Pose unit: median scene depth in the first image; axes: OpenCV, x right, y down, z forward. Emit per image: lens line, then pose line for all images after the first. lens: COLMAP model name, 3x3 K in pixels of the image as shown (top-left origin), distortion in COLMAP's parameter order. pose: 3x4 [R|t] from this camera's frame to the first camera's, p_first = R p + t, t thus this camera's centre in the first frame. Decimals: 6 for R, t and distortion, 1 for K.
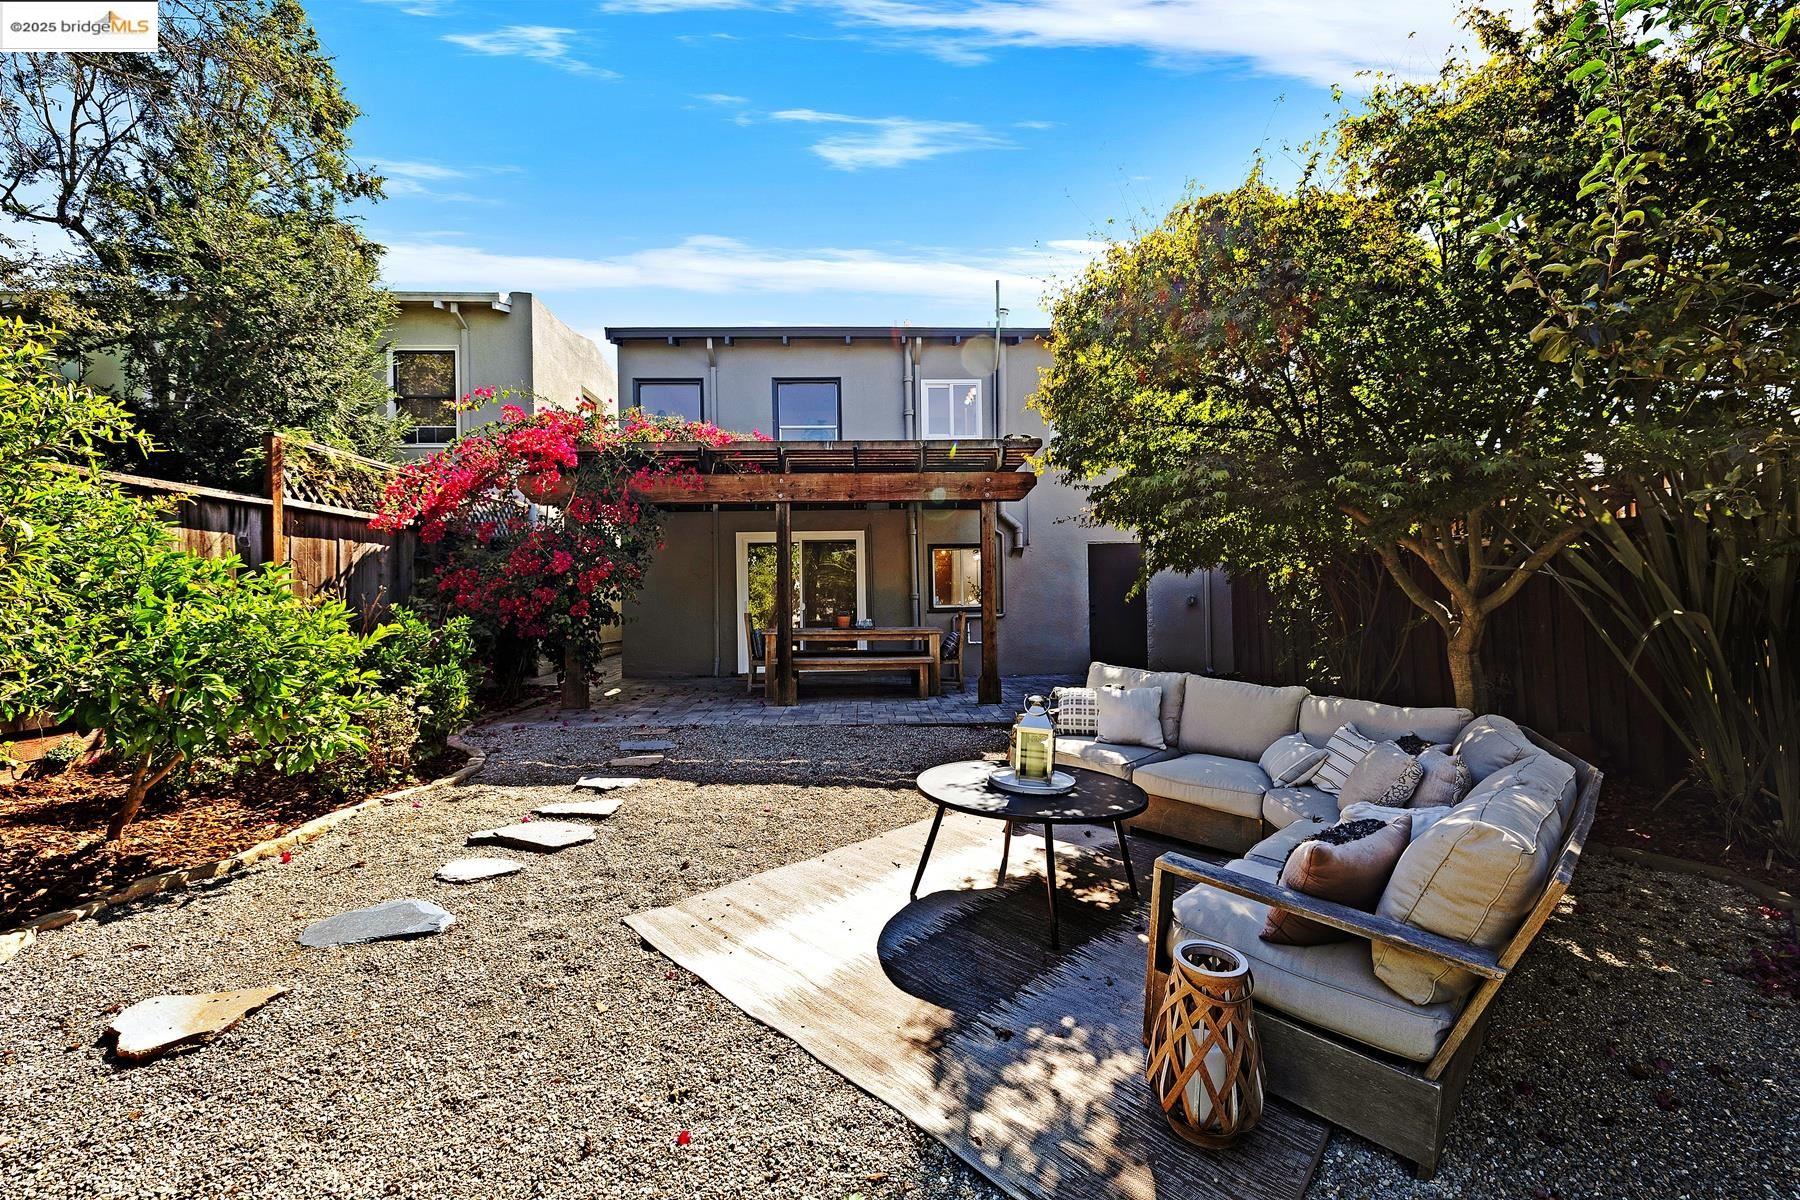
lens RADIAL K [[753.4, 0, 895.9], [0, 753.4, 599.7], [0, 0, 1]] dist [0.000317, 0.000439]
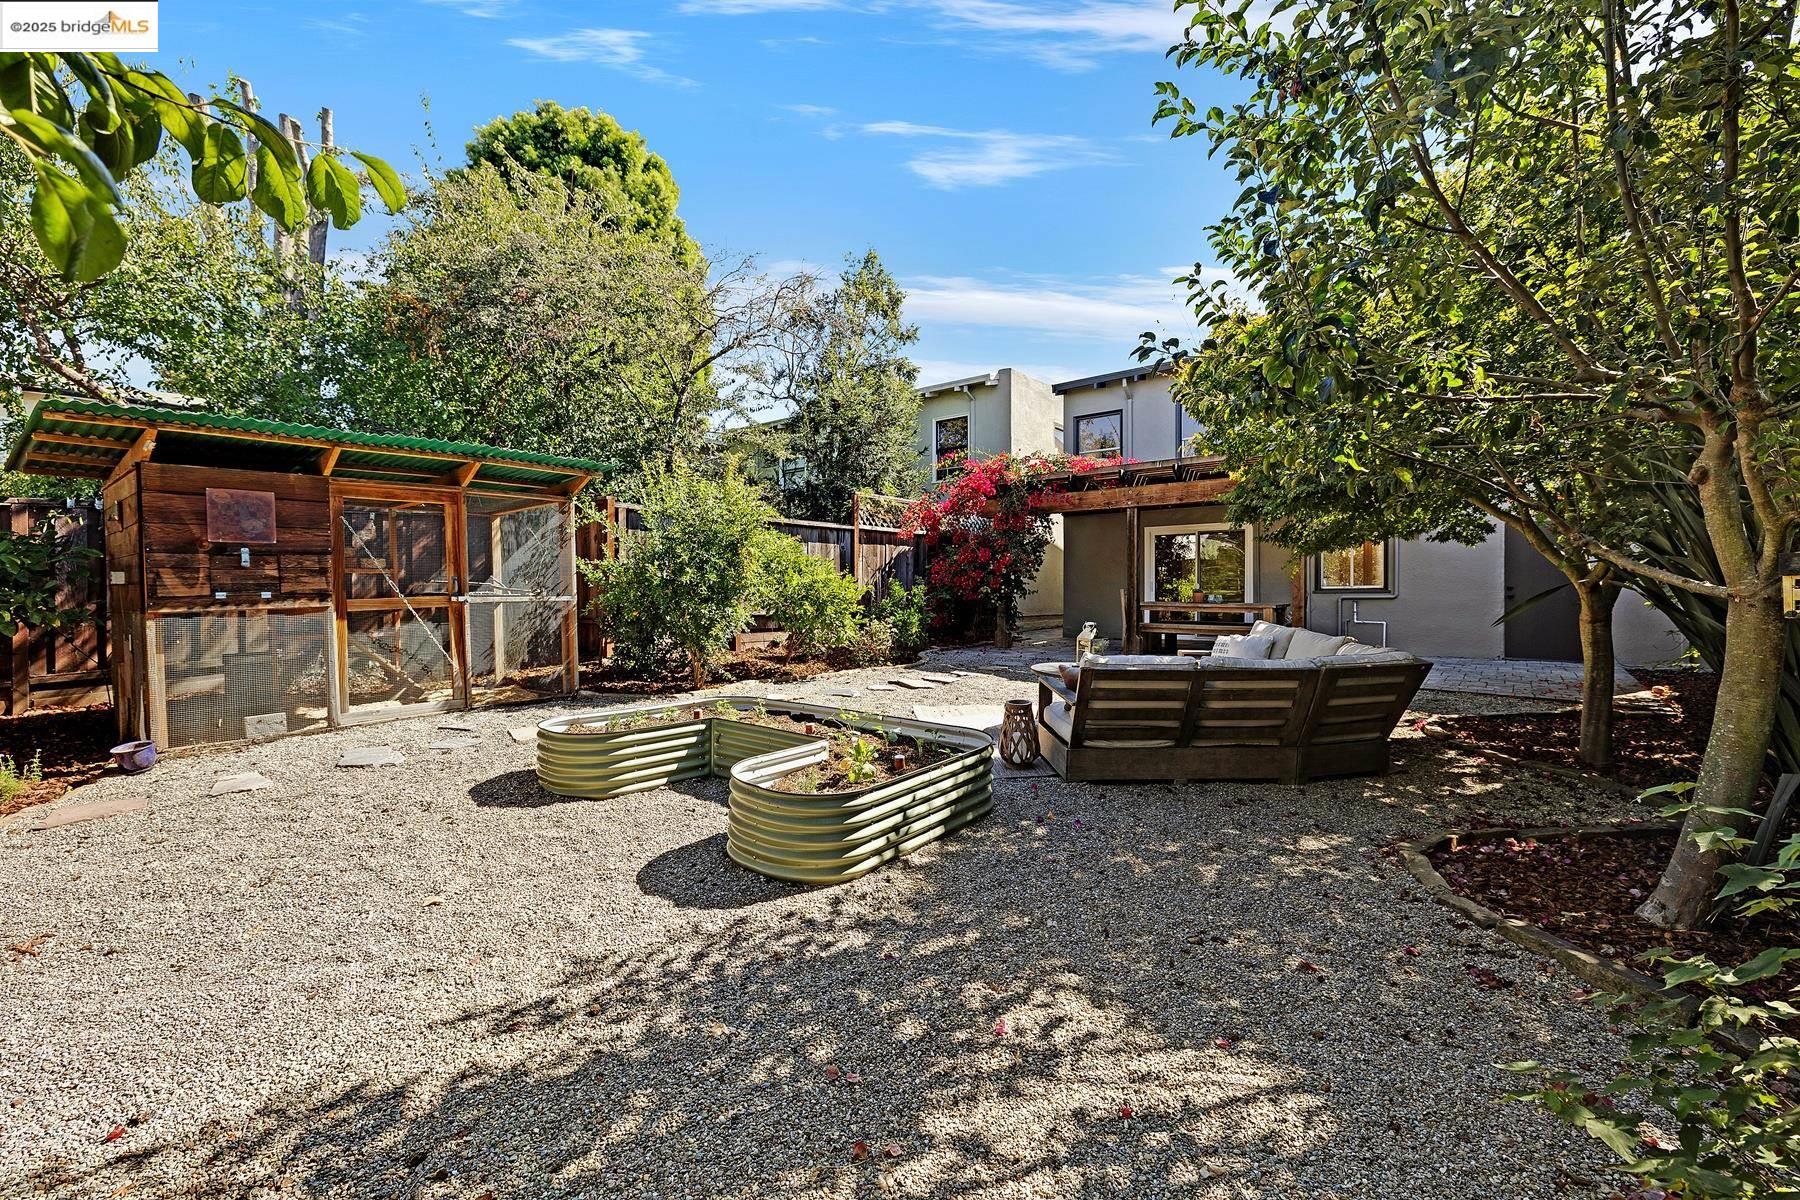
lens RADIAL K [[753.4, 0, 896.7], [0, 753.4, 602.0], [0, 0, 1]] dist [0.000317, 0.000439]
pose [[0.742014, 0.021719, -0.670033, 0.552989], [-0.008564, 0.999701, 0.022922, 0.018530], [0.670330, -0.011270, 0.741978, -0.373753]]
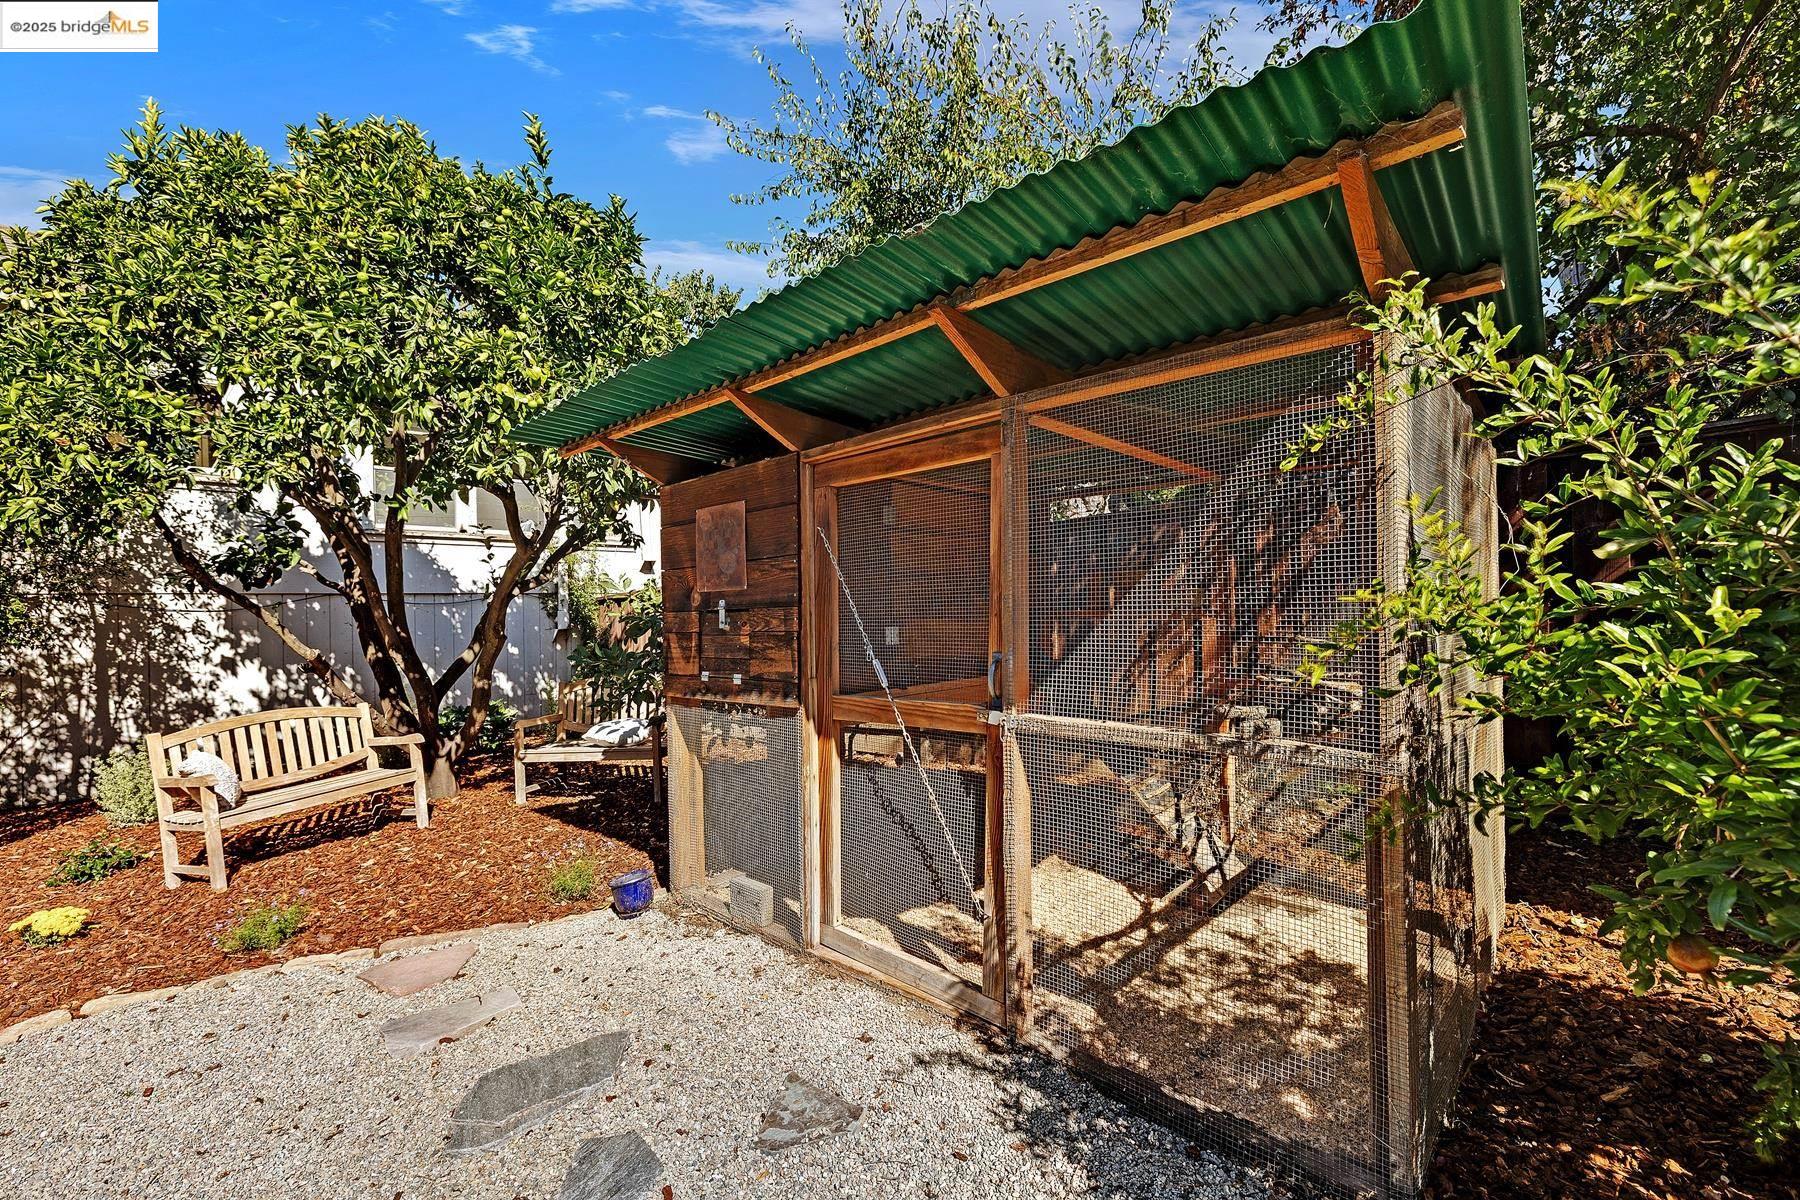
lens RADIAL K [[753.4, 0, 903.5], [0, 753.4, 605.6], [0, 0, 1]] dist [0.000317, 0.000439]
pose [[-0.726204, 0.022080, -0.687125, -0.344426], [0.019388, 0.999744, 0.011634, -0.018130], [0.687206, -0.004874, -0.726446, 0.252806]]
